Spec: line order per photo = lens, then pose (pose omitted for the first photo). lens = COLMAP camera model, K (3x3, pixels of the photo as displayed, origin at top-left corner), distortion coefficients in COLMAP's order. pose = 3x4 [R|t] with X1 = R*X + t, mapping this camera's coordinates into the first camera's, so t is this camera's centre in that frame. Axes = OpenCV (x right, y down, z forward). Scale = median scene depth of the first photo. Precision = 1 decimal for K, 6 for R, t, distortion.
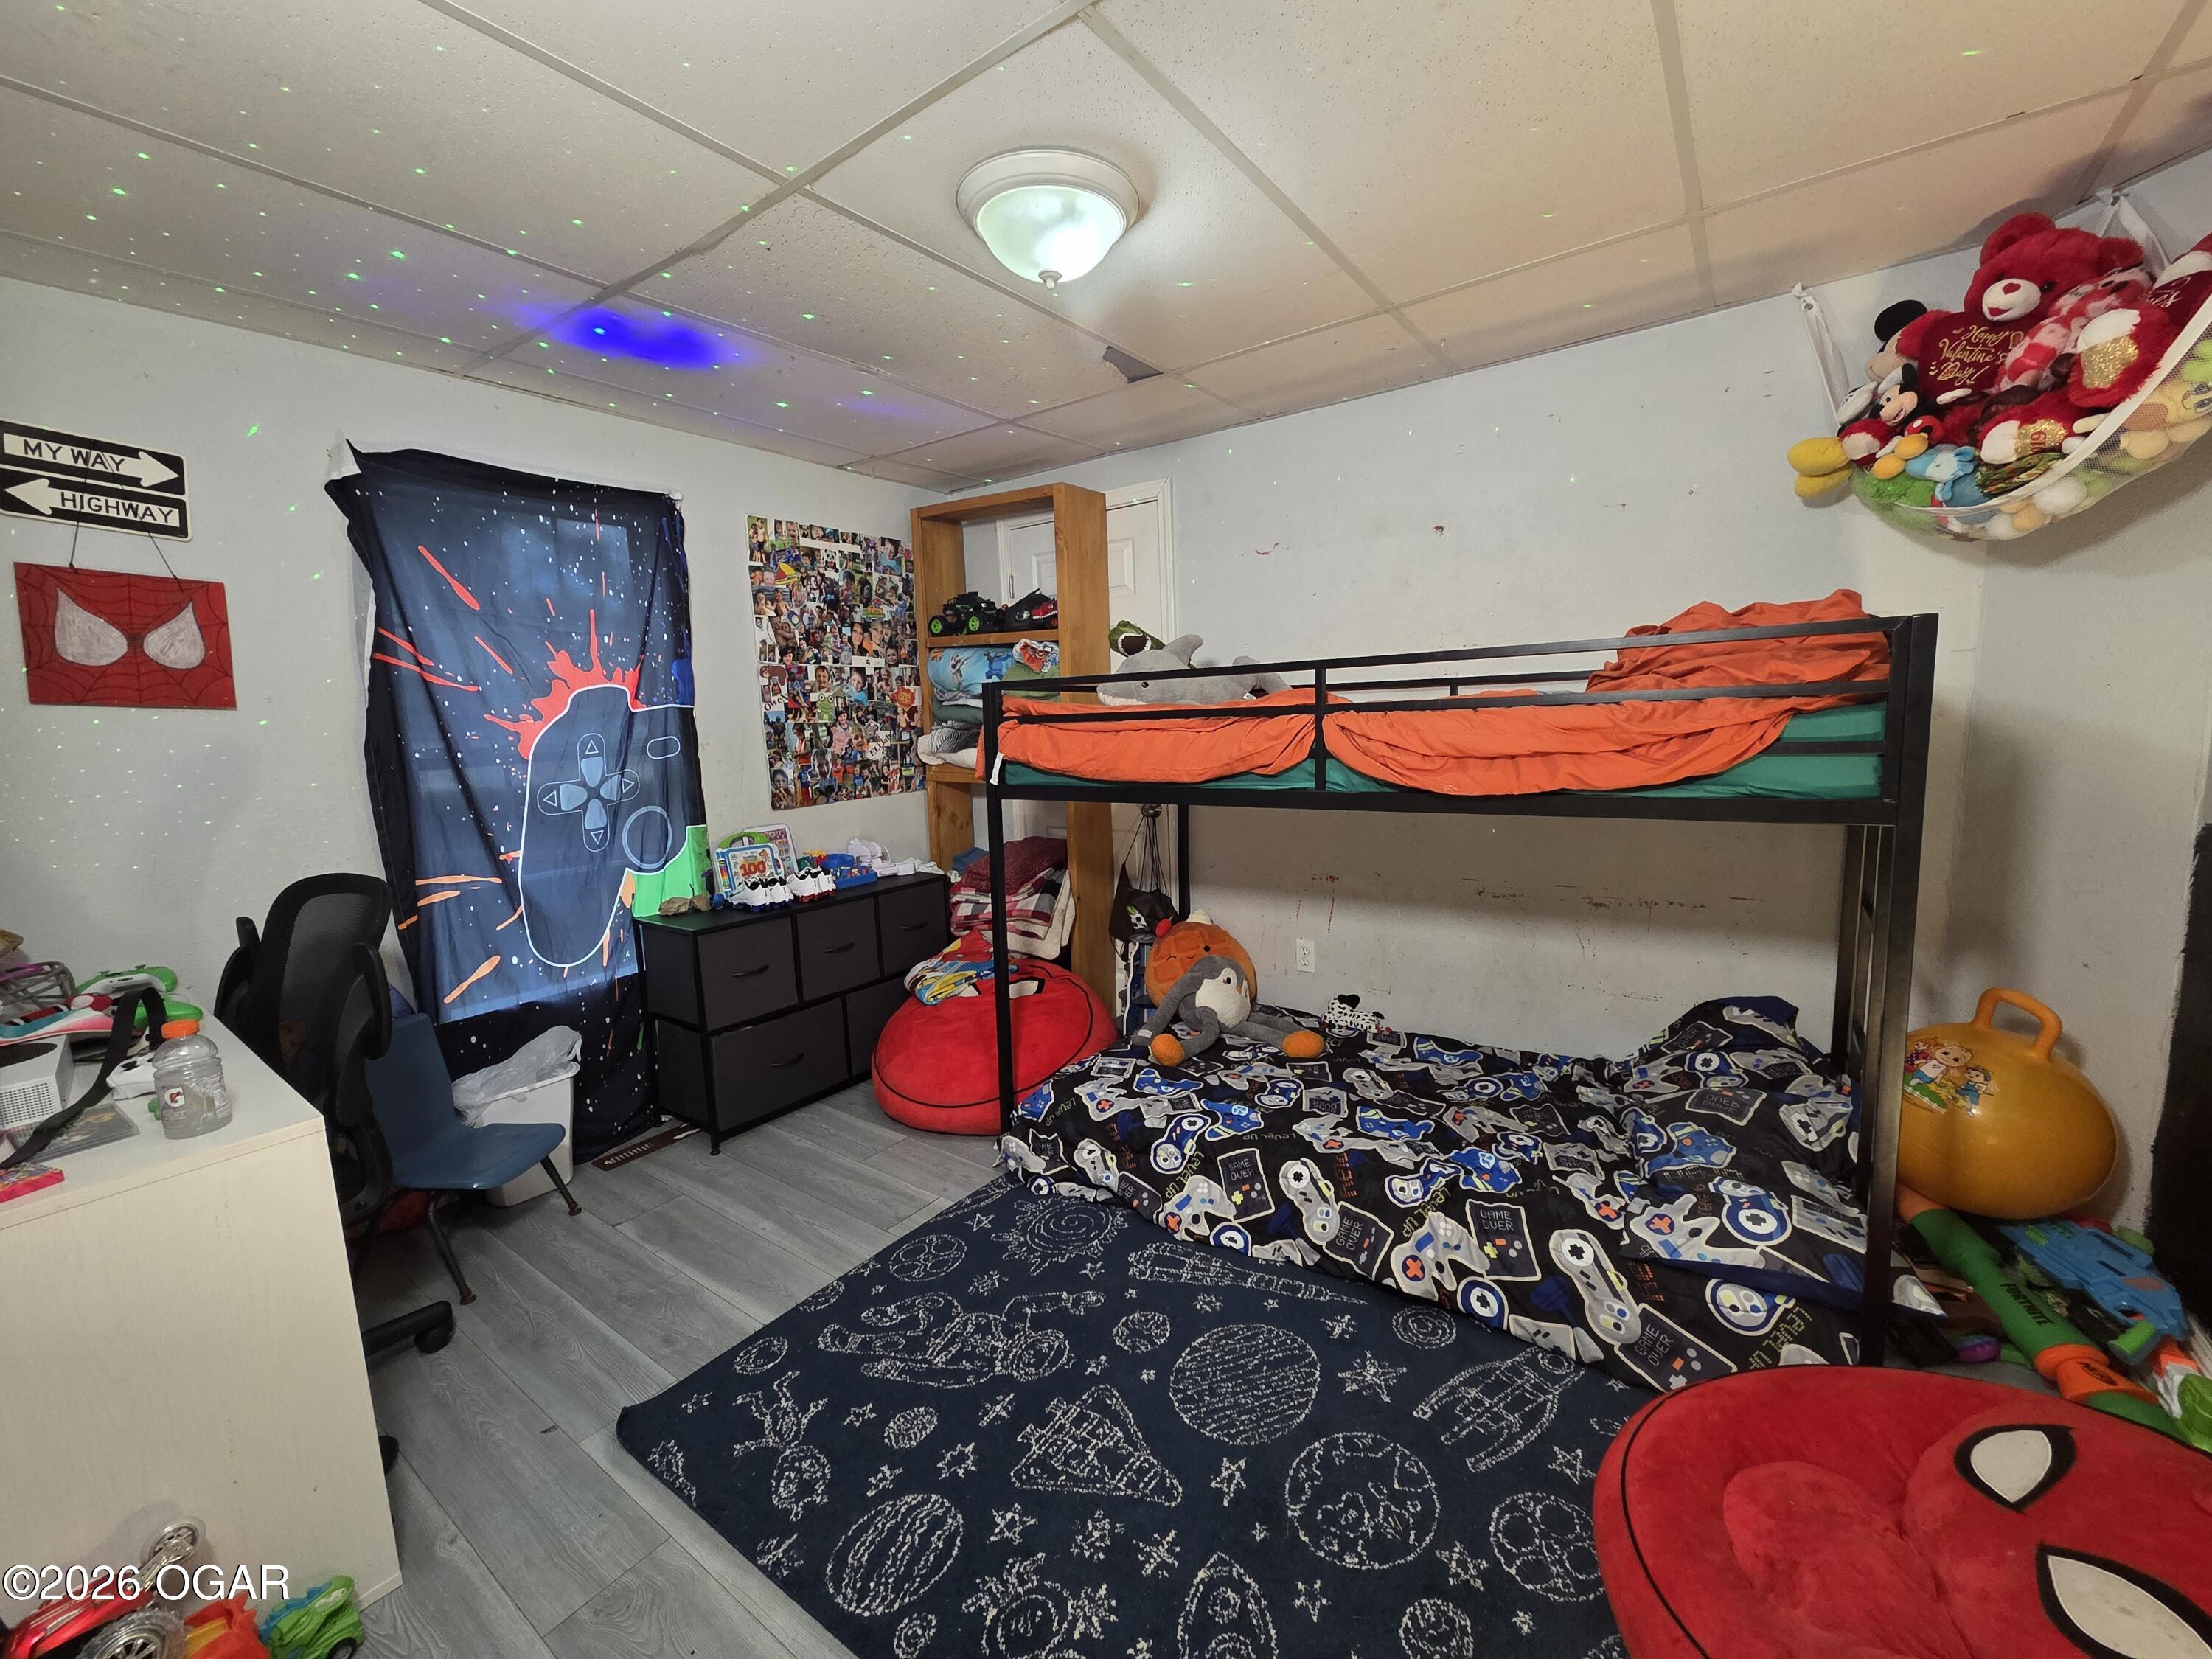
lens RADIAL K [[898.8, 0, 1102.4], [0, 898.8, 835.9], [0, 0, 1]] dist [0.000242, -0.000118]
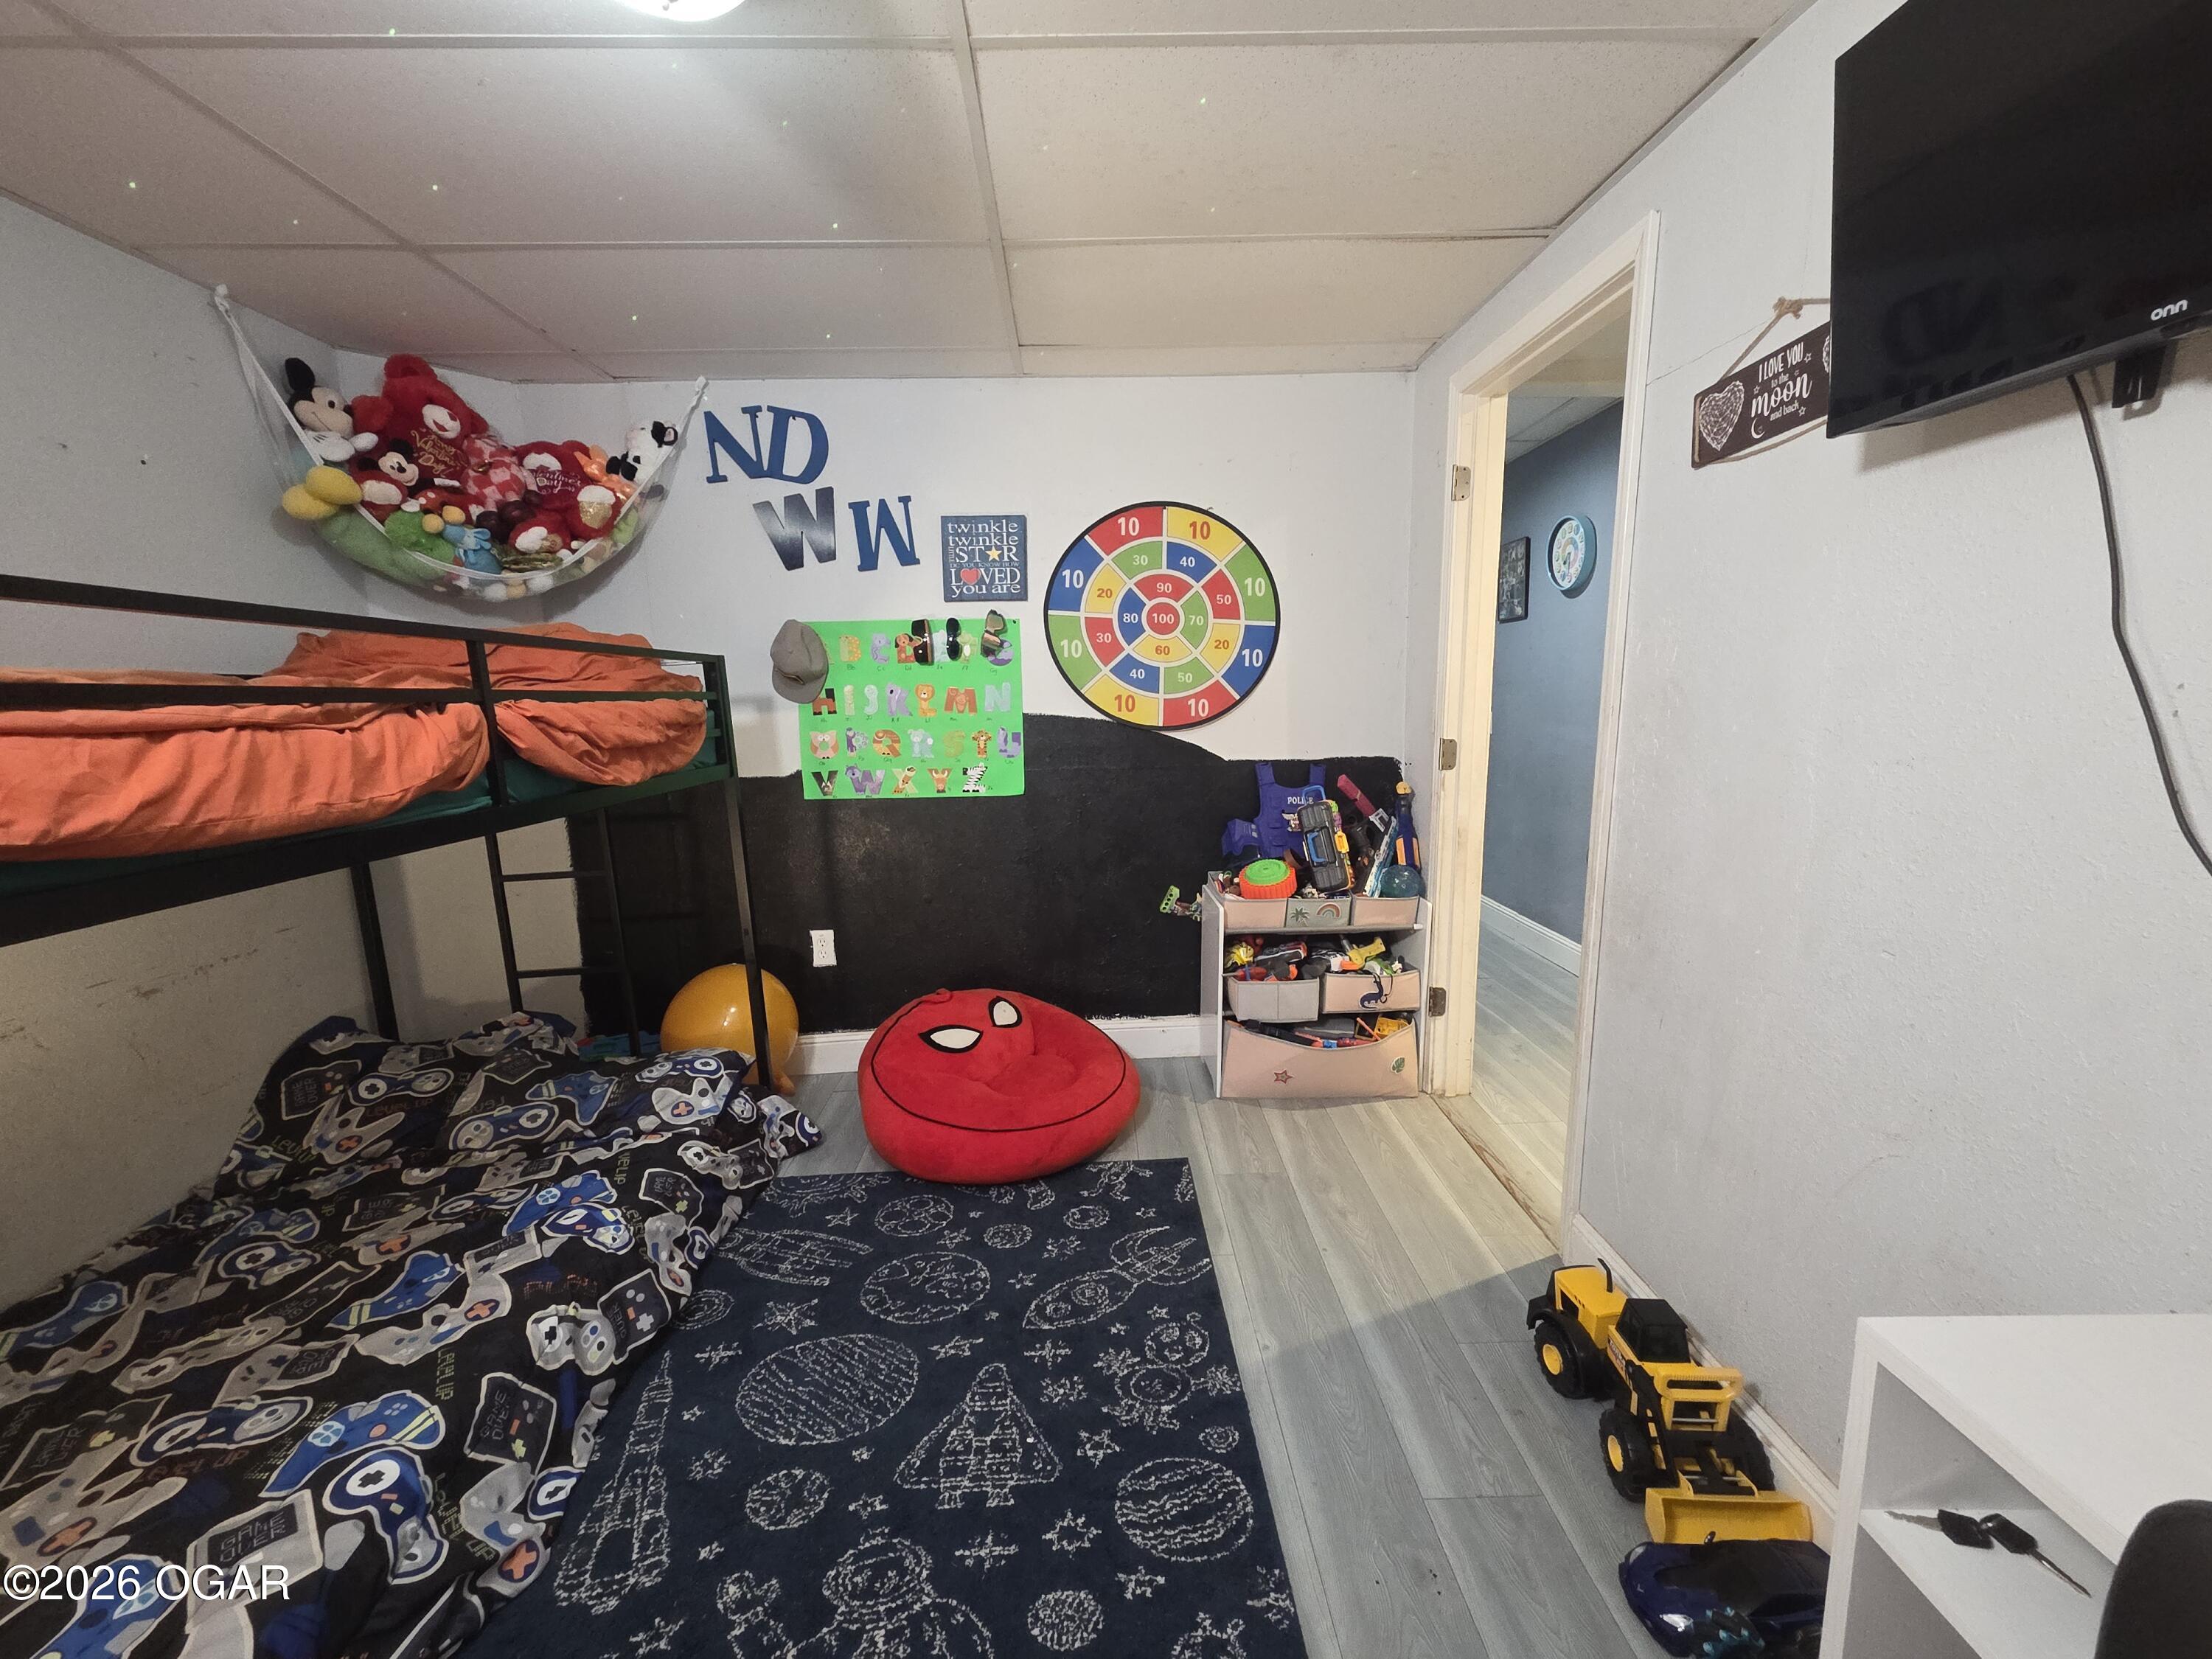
lens RADIAL K [[898.8, 0, 1102.4], [0, 898.8, 835.9], [0, 0, 1]] dist [0.000242, -0.000118]
pose [[-0.605540, -0.070828, 0.792657, -0.804882], [0.152003, 0.967400, 0.202564, -0.126177], [-0.781164, 0.243147, -0.575033, 1.289164]]
